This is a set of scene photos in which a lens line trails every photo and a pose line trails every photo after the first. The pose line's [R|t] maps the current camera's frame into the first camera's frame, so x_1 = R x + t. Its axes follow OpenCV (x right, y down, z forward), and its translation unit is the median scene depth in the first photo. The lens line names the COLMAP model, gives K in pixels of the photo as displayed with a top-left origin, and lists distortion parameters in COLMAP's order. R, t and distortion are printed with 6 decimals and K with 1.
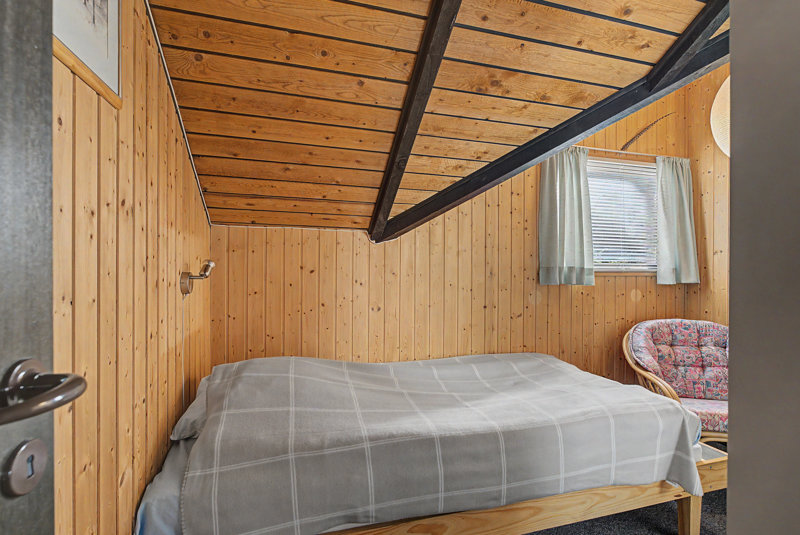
lens RADIAL K [[361.1, 0, 399.1], [0, 361.1, 270.7], [0, 0, 1]] dist [-0.003903, -0.000707]
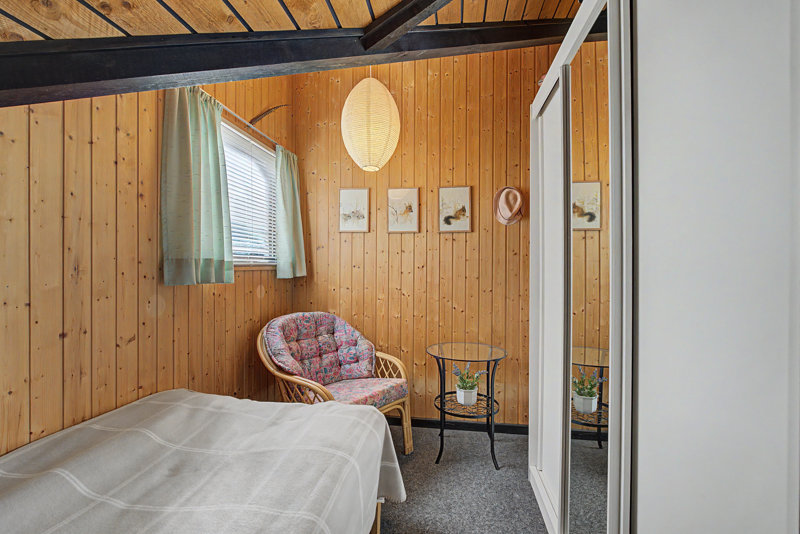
lens RADIAL K [[361.1, 0, 397.9], [0, 361.1, 268.9], [0, 0, 1]] dist [-0.003903, -0.000707]
pose [[0.417367, -0.009567, 0.908688, -0.022426], [-0.001883, 0.999933, 0.011393, 0.000644], [-0.908736, -0.006466, 0.417321, 0.349613]]
